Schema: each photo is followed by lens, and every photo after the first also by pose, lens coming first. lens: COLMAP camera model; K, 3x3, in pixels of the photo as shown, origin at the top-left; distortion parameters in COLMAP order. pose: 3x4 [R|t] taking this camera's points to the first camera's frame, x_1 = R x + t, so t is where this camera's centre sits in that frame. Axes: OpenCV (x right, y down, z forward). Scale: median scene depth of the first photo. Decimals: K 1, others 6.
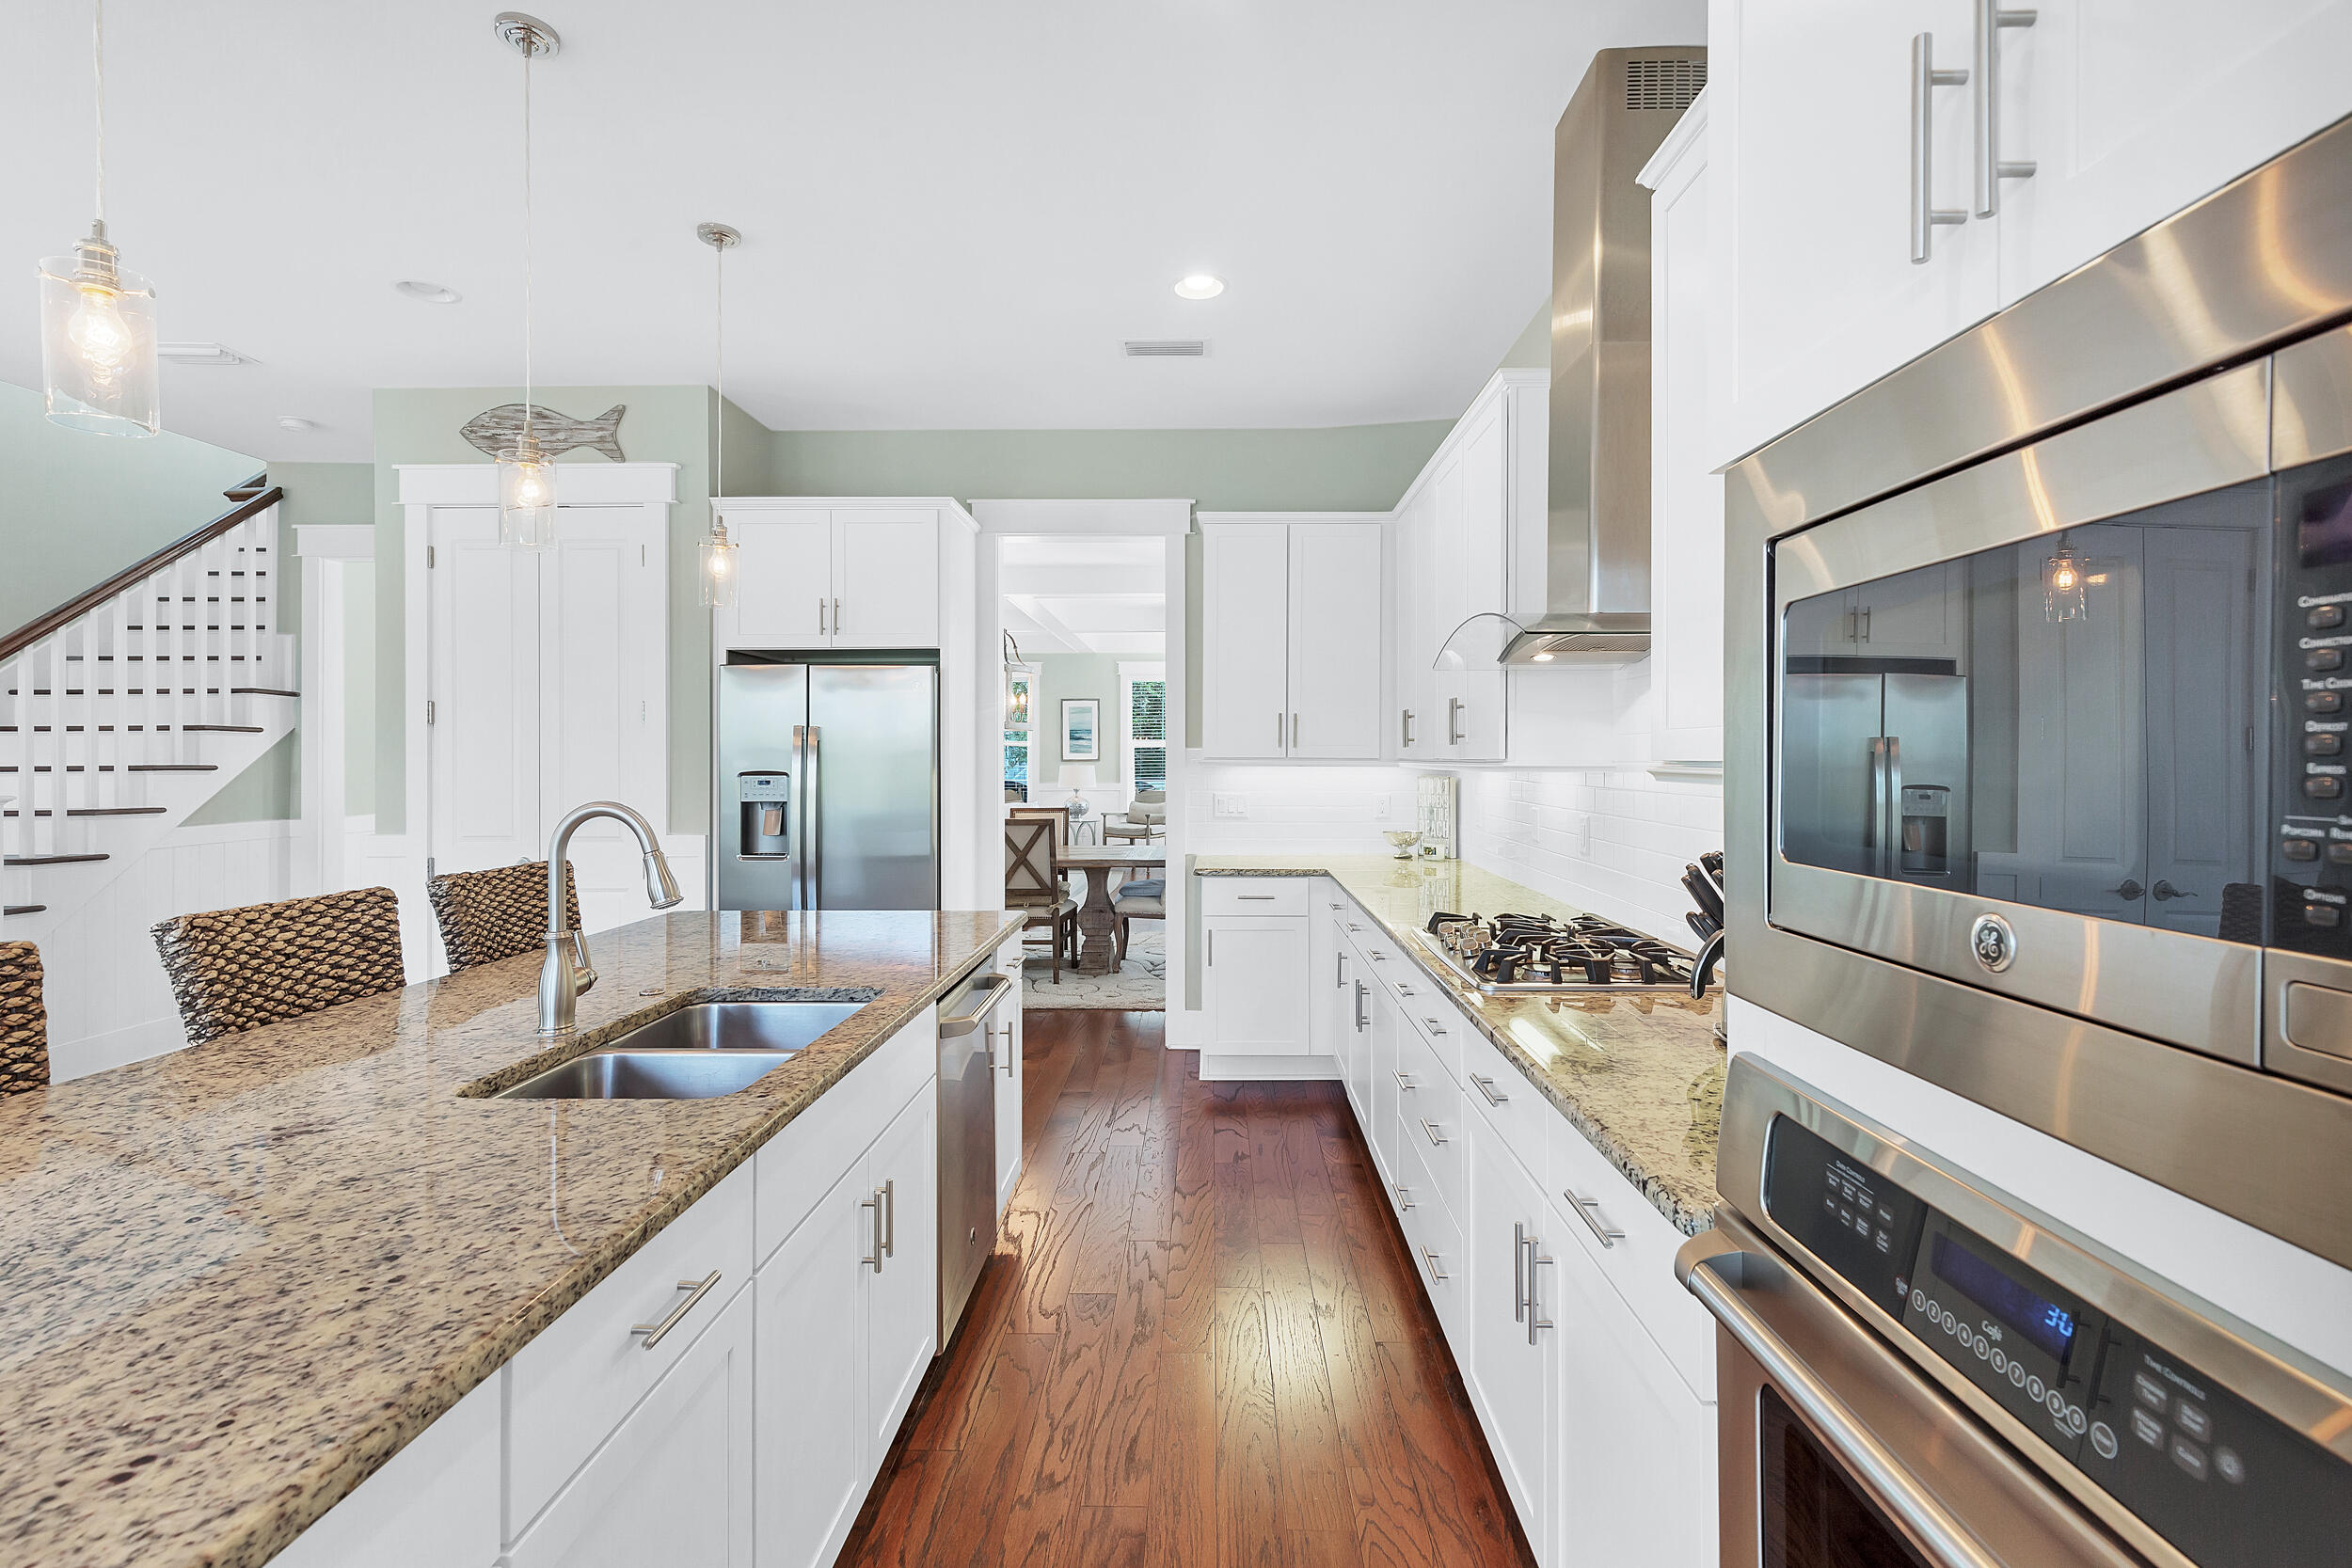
lens RADIAL K [[1080.5, 0, 1187.9], [0, 1080.5, 762.4], [0, 0, 1]] dist [0.010396, -0.000220]
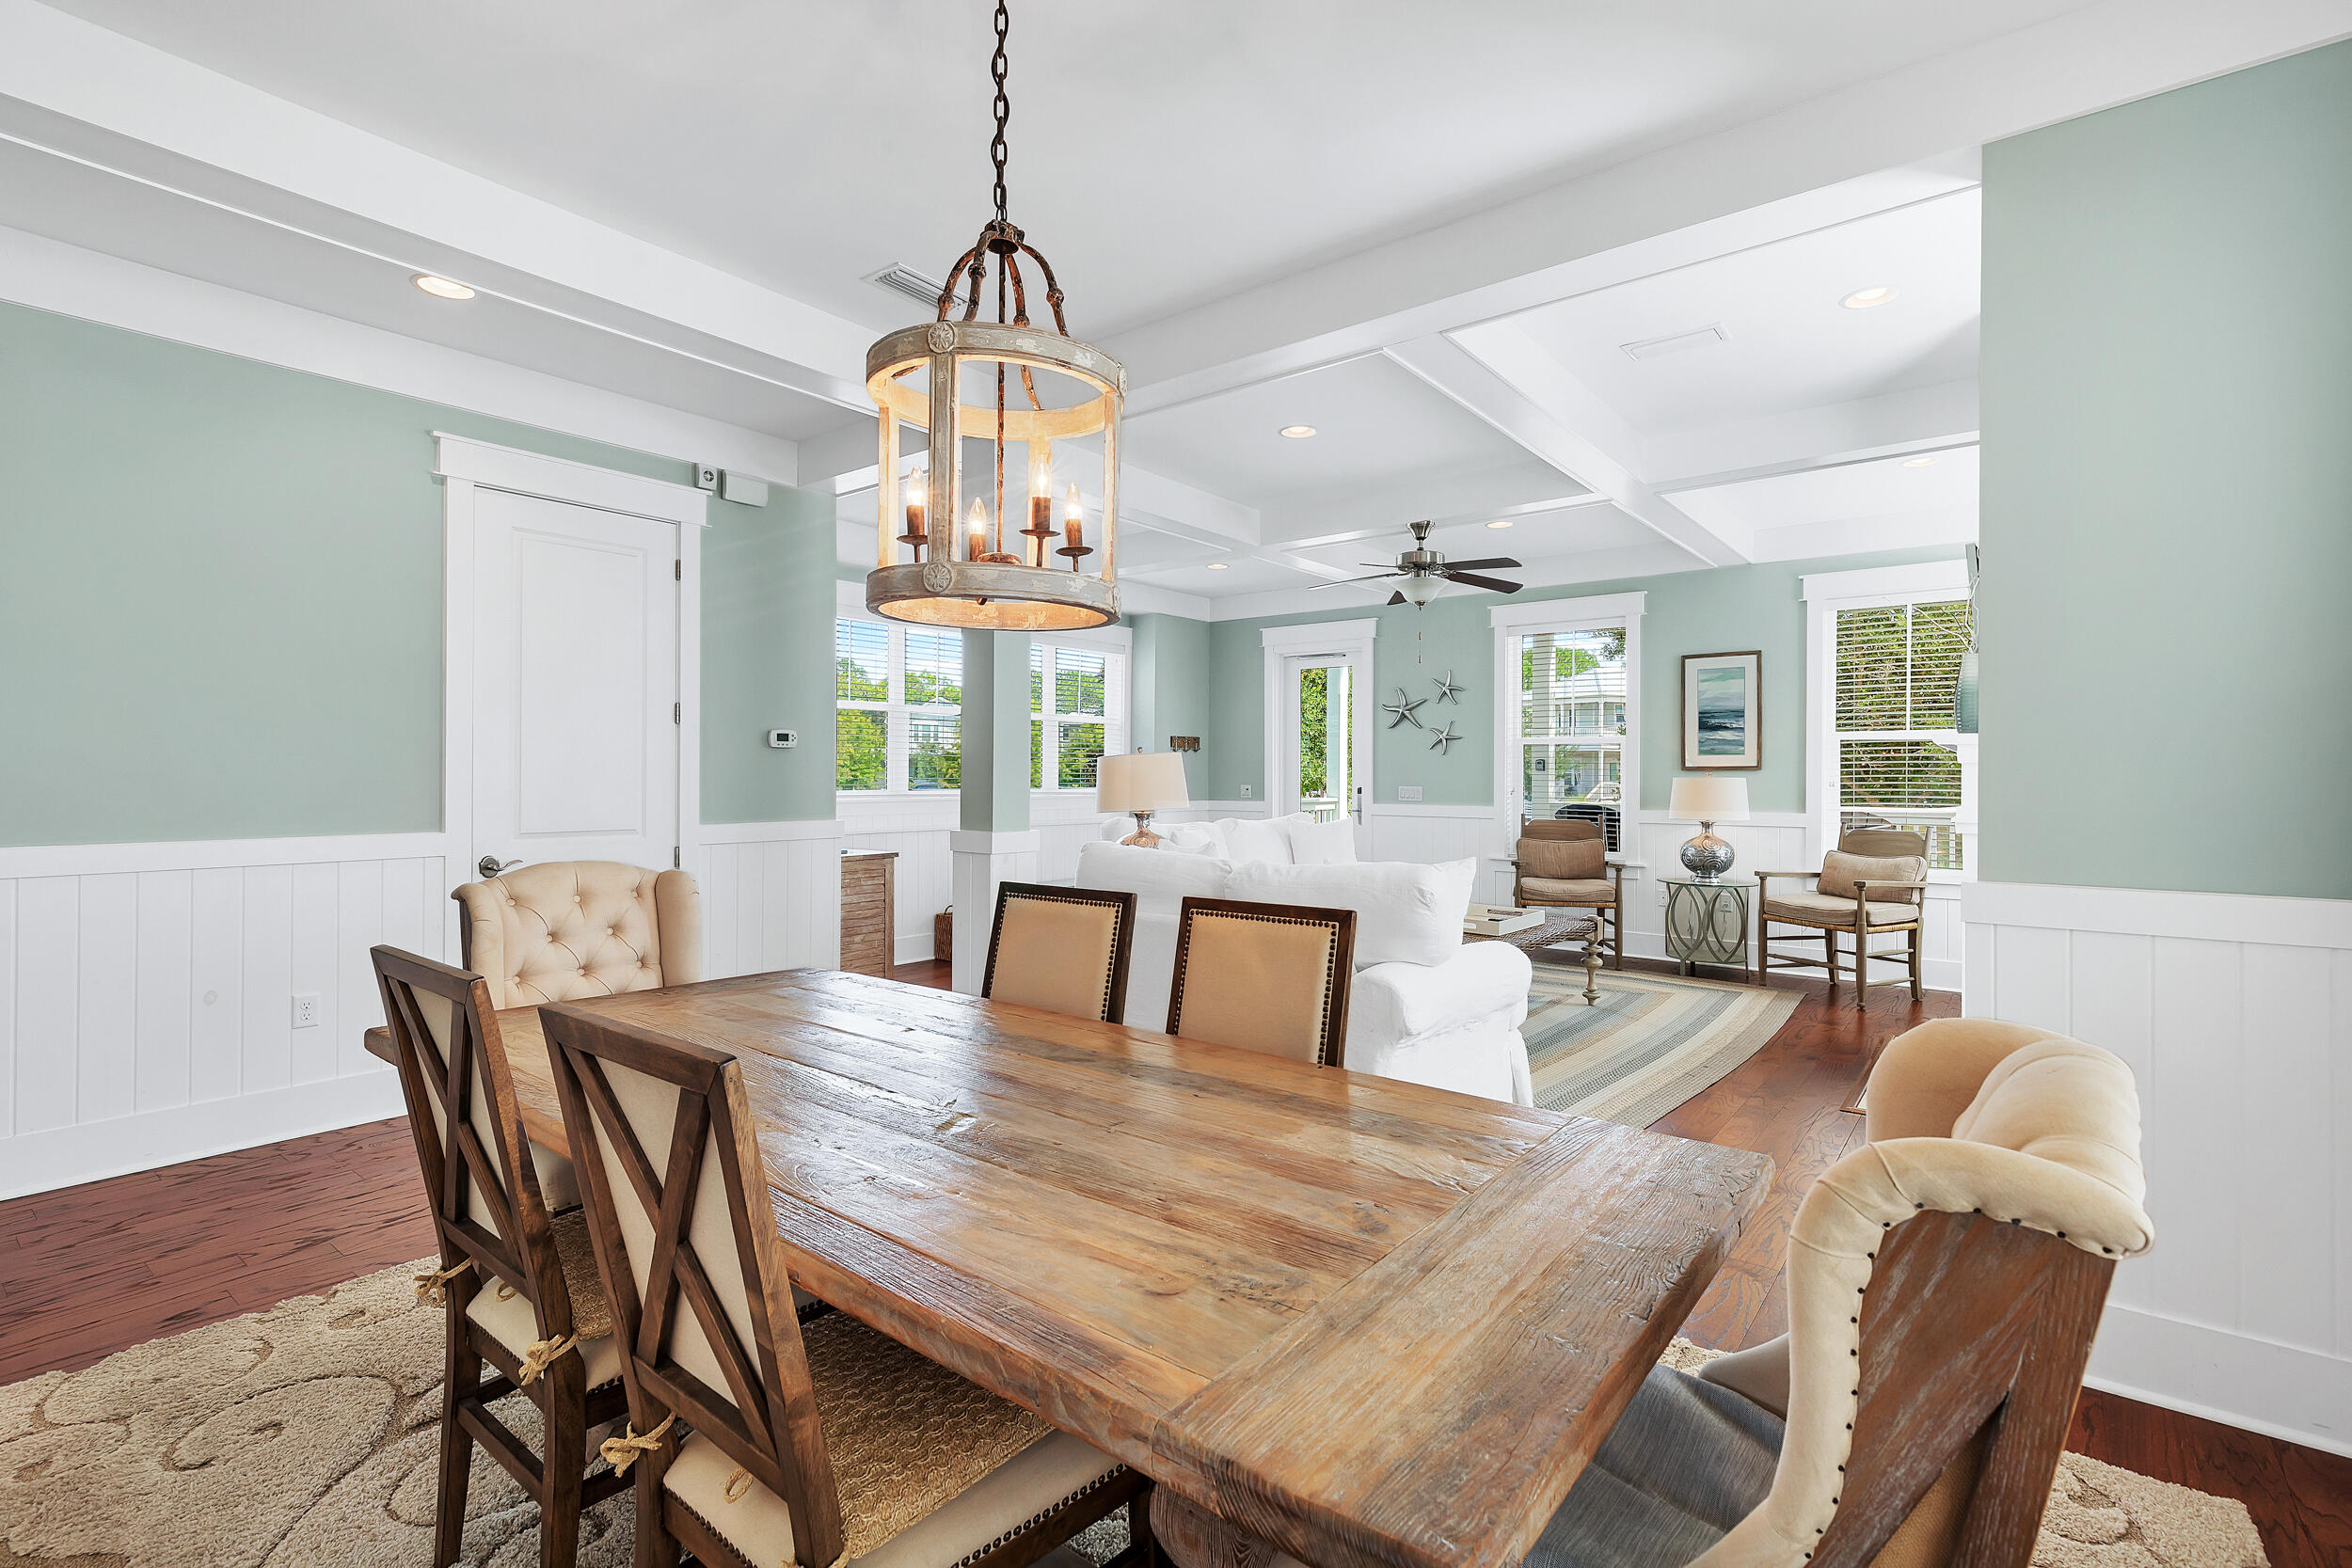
lens RADIAL K [[1080.5, 0, 1176.7], [0, 1080.5, 773.6], [0, 0, 1]] dist [0.010396, -0.000220]
pose [[0.785598, -0.001031, -0.618736, 0.059592], [-0.002657, 0.999984, -0.005040, 0.011941], [0.618731, 0.005604, 0.785583, 1.217087]]
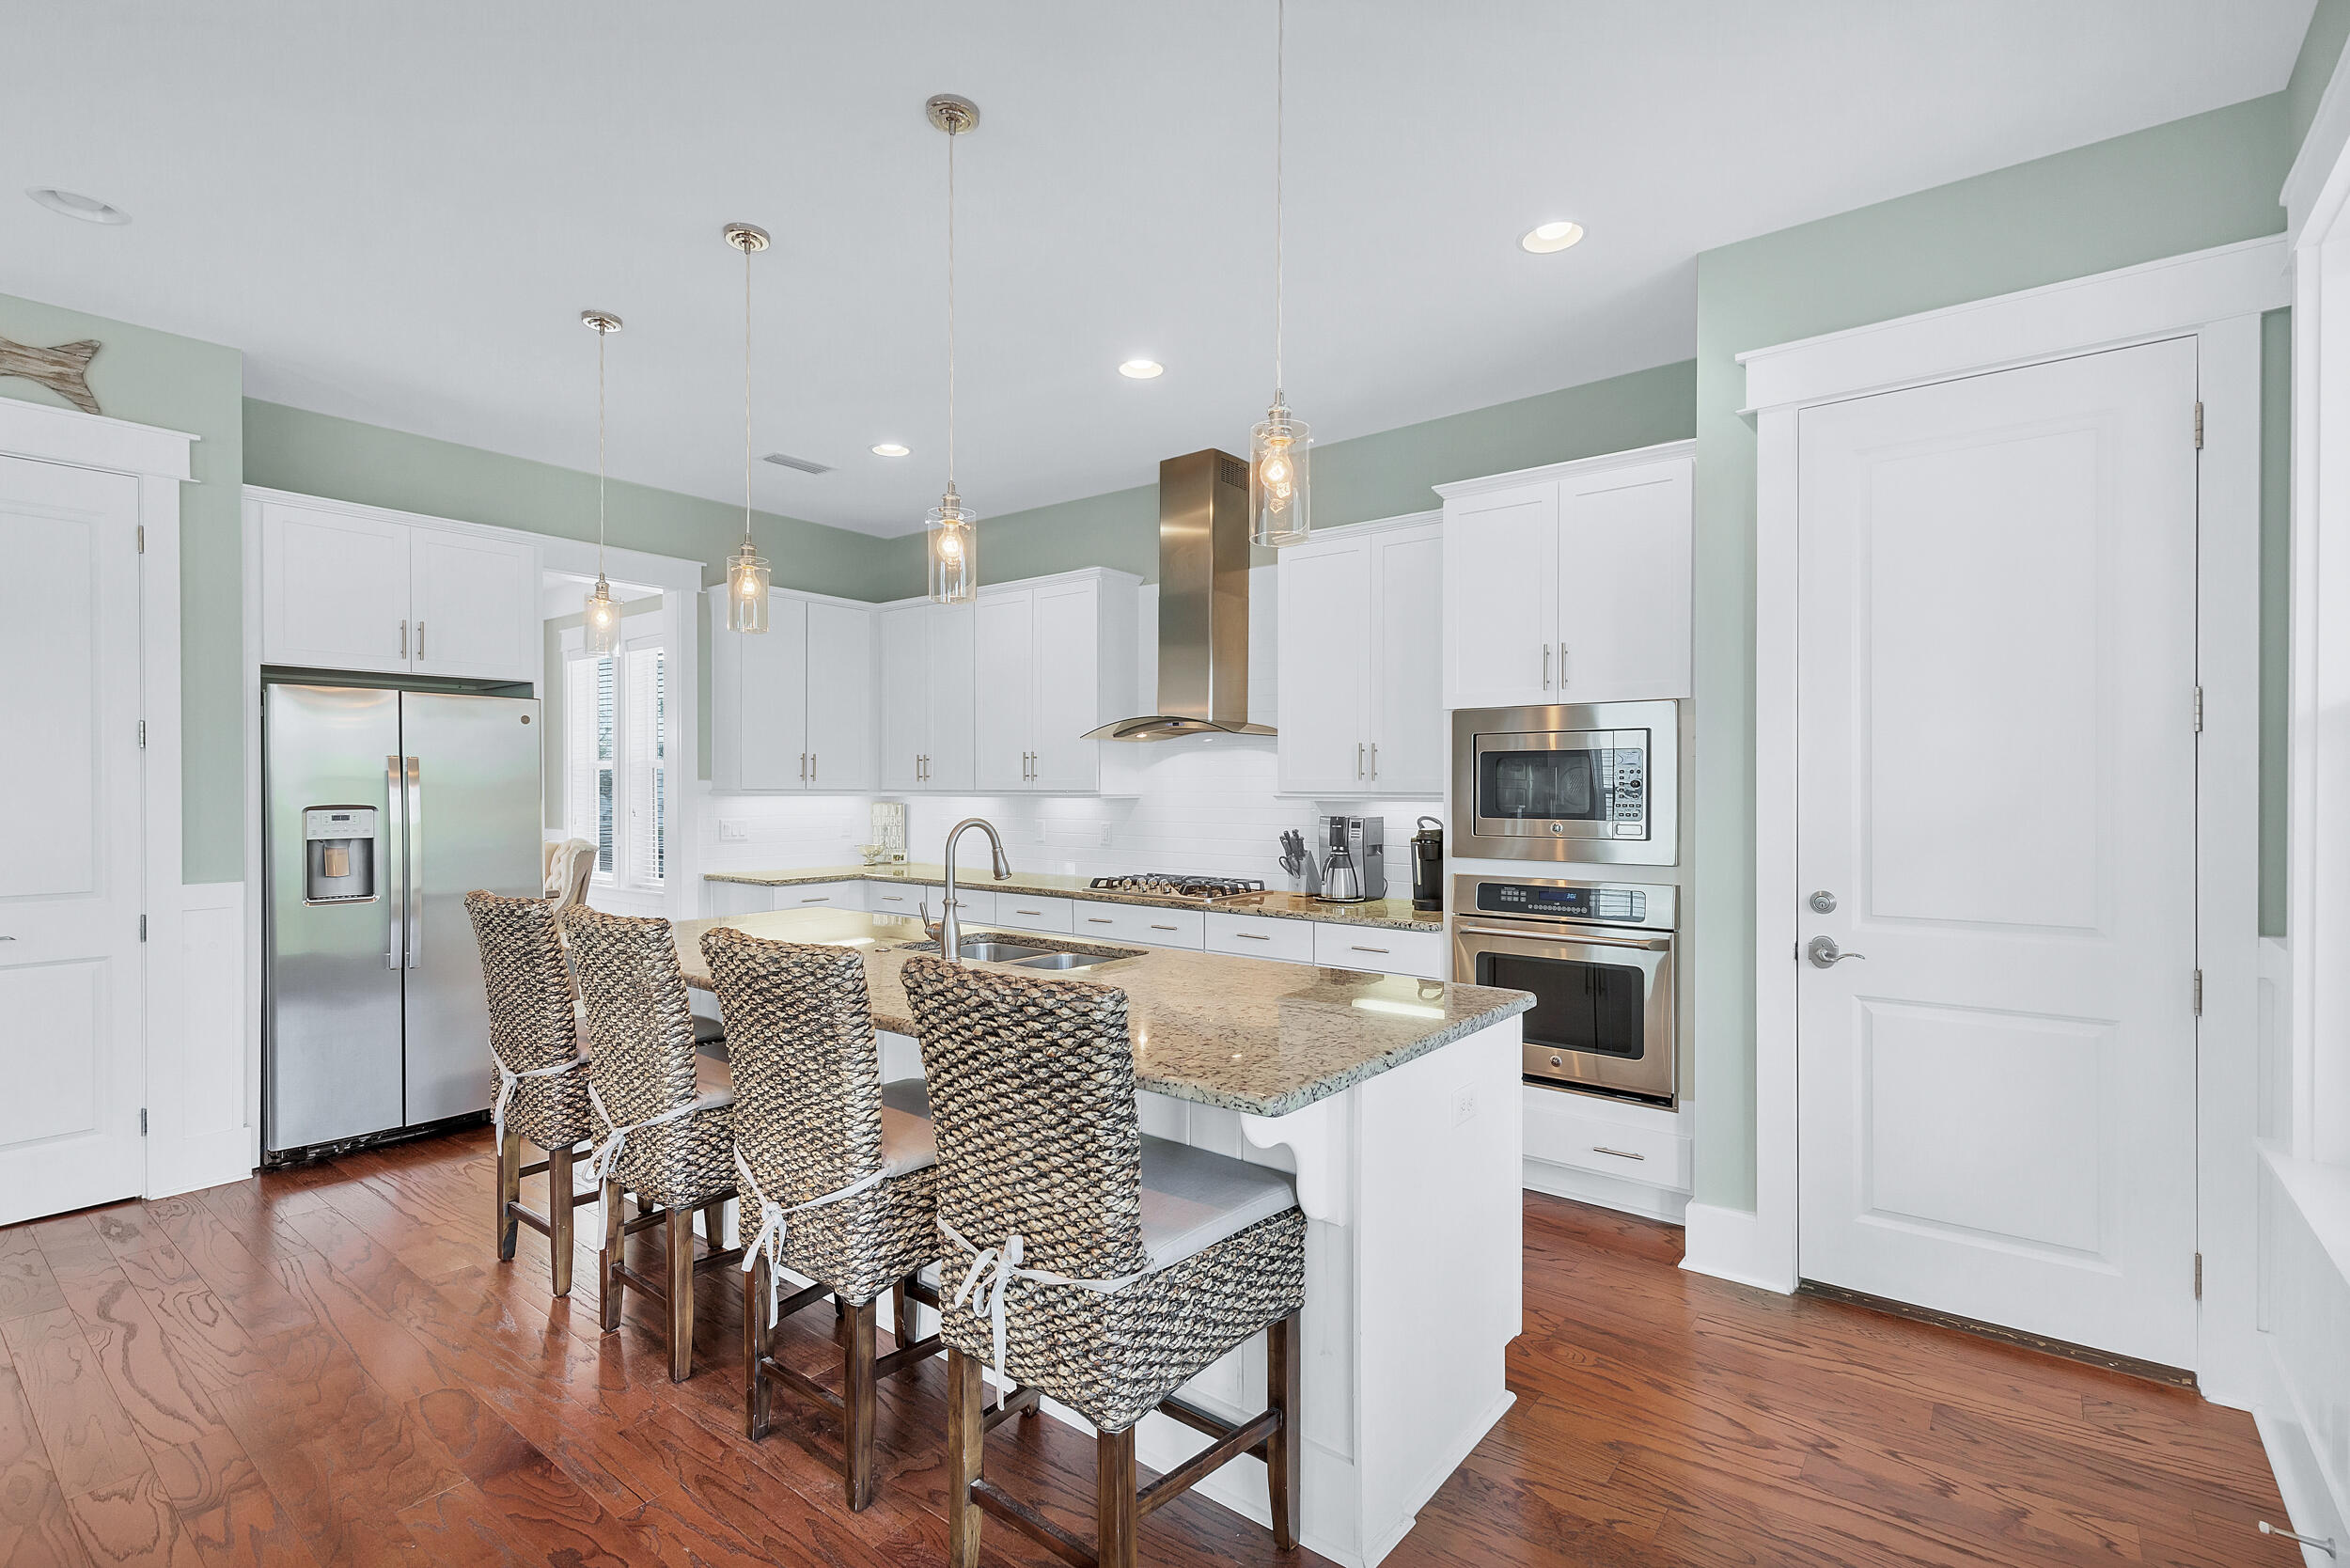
lens RADIAL K [[1079.7, 0, 1181.1], [0, 1079.7, 793.3], [0, 0, 1]] dist [0.010396, -0.000220]
pose [[0.607026, -0.004384, 0.794670, -0.695233], [0.002312, 0.999990, 0.003750, -0.003465], [-0.794678, -0.000439, 0.607031, -0.108434]]
